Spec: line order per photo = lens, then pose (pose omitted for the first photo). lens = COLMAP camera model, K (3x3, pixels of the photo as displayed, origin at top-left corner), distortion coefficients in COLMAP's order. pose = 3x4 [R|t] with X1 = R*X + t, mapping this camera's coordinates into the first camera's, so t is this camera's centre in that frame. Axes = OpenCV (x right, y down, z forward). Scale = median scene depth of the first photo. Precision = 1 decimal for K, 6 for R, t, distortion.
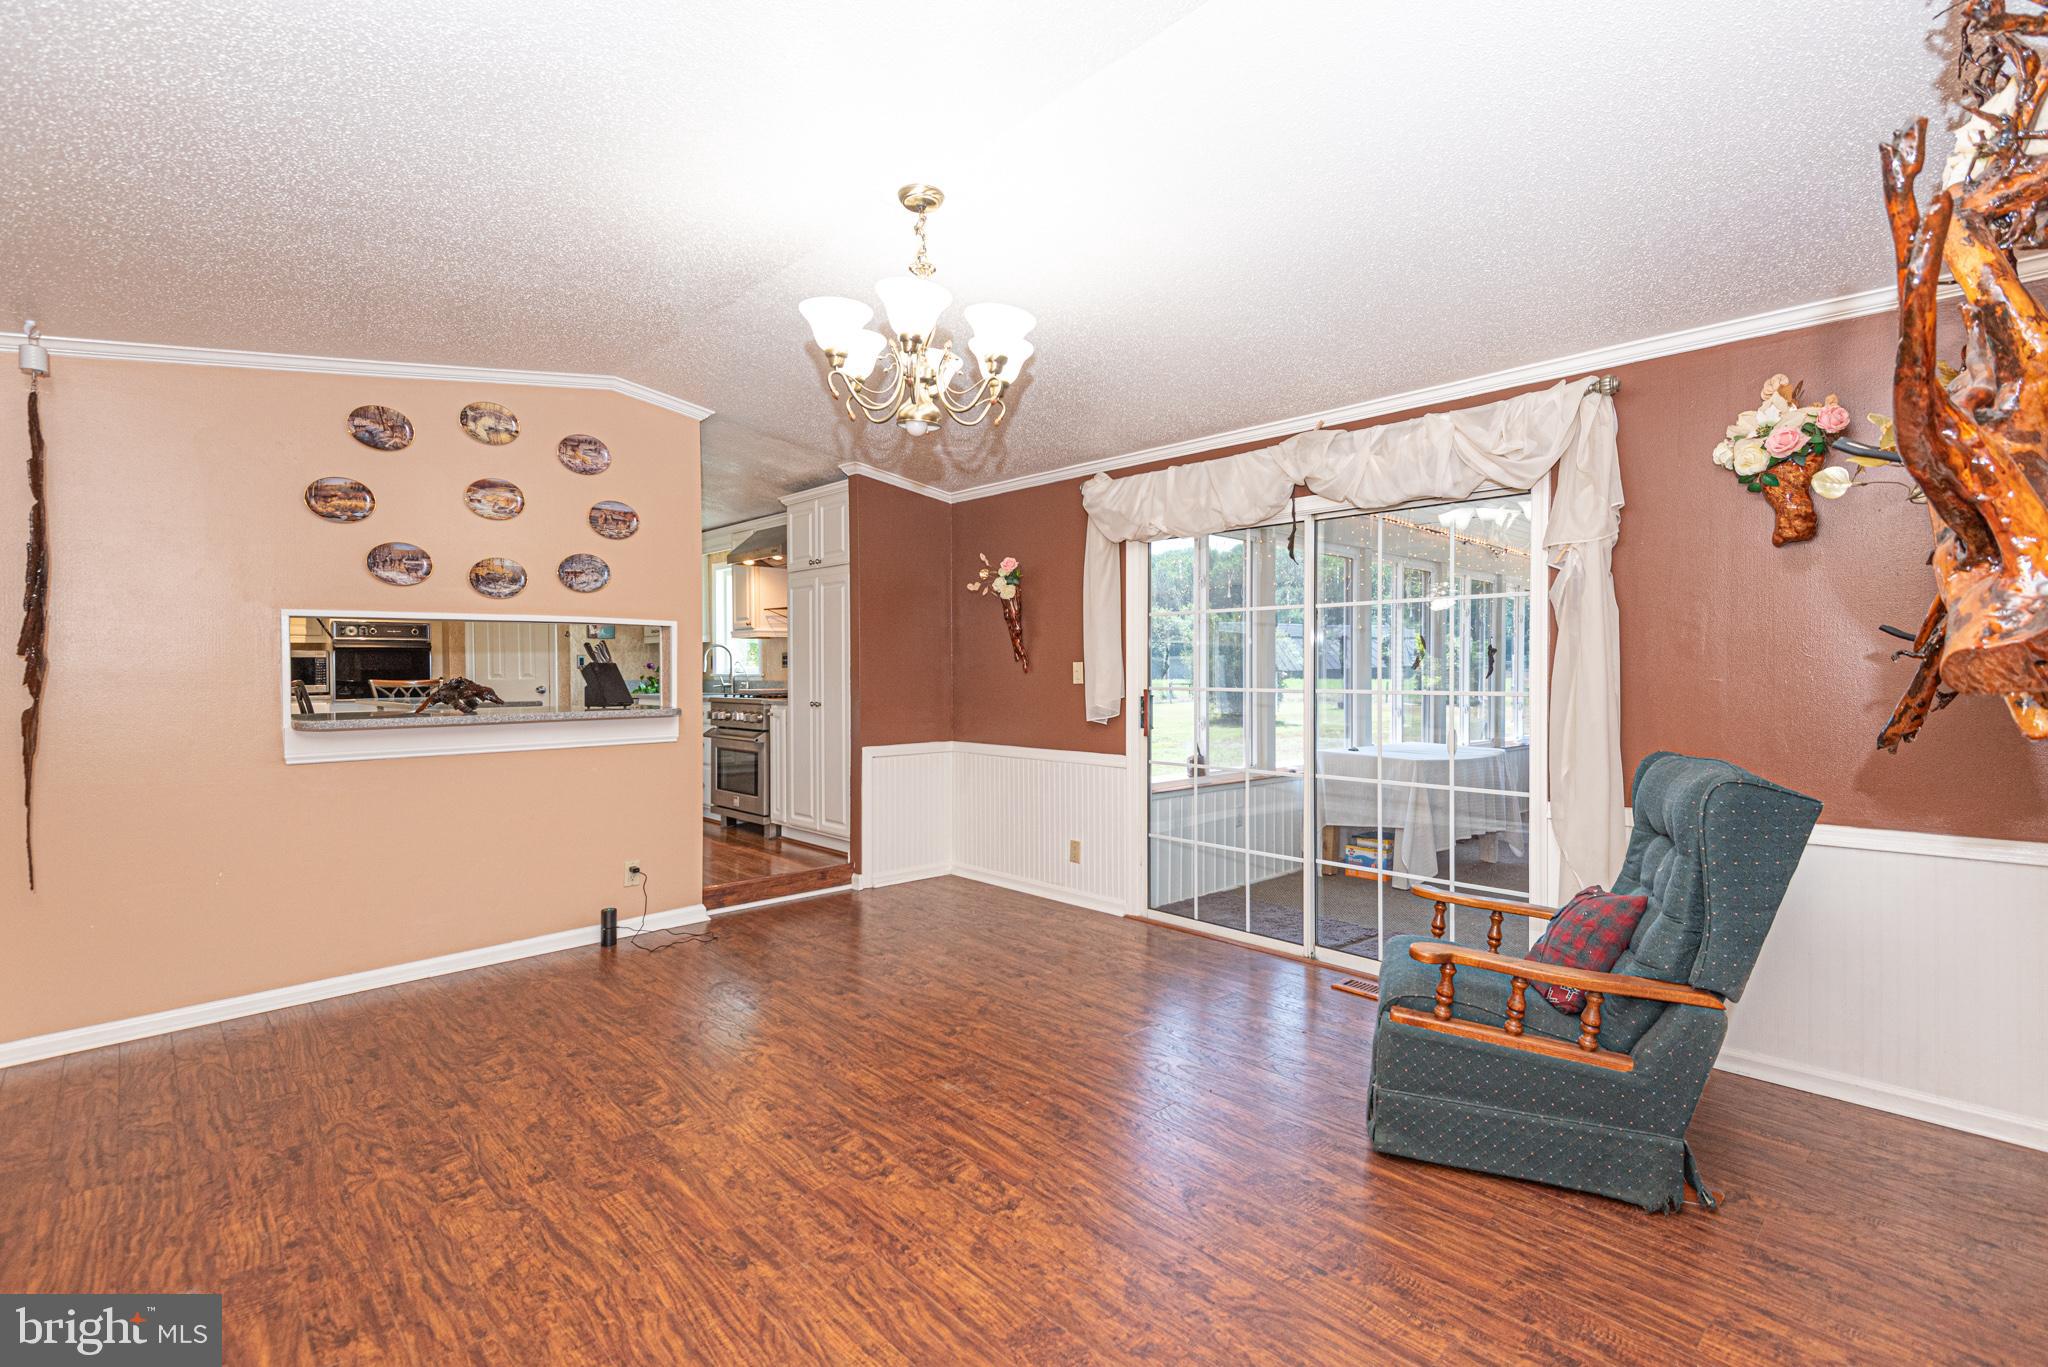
lens RADIAL K [[967.2, 0, 1005.5], [0, 967.2, 685.2], [0, 0, 1]] dist [0.027195, -0.016481]
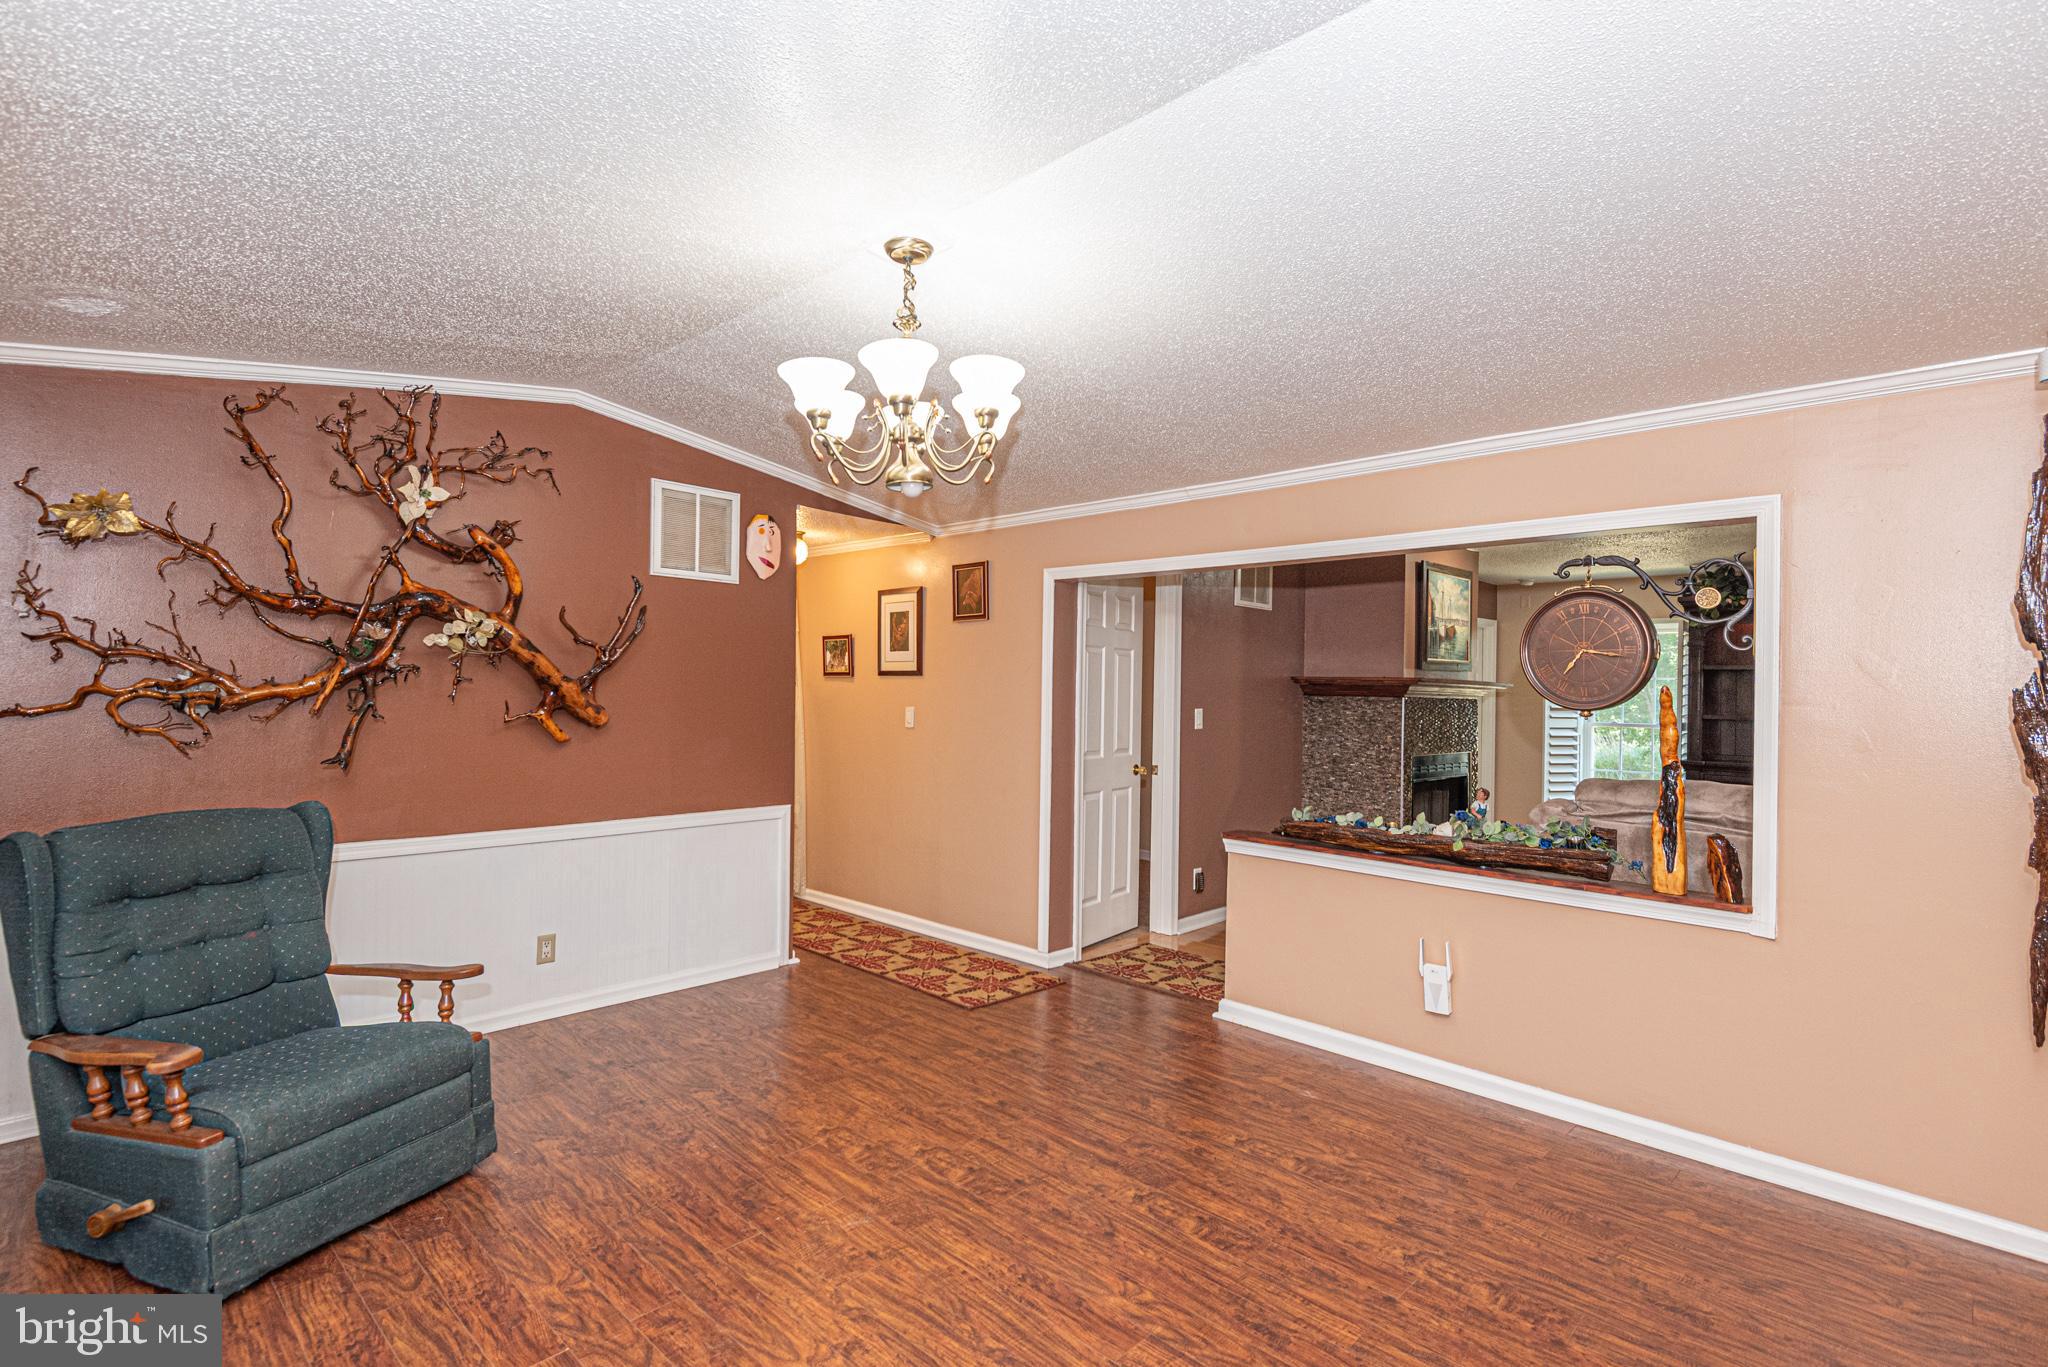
lens RADIAL K [[967.2, 0, 1005.5], [0, 967.2, 685.2], [0, 0, 1]] dist [0.027195, -0.016481]
pose [[-0.998663, -0.015535, -0.049299, -0.152397], [-0.015930, 0.999844, 0.007636, -0.090188], [0.049173, 0.008411, -0.998755, 2.127492]]
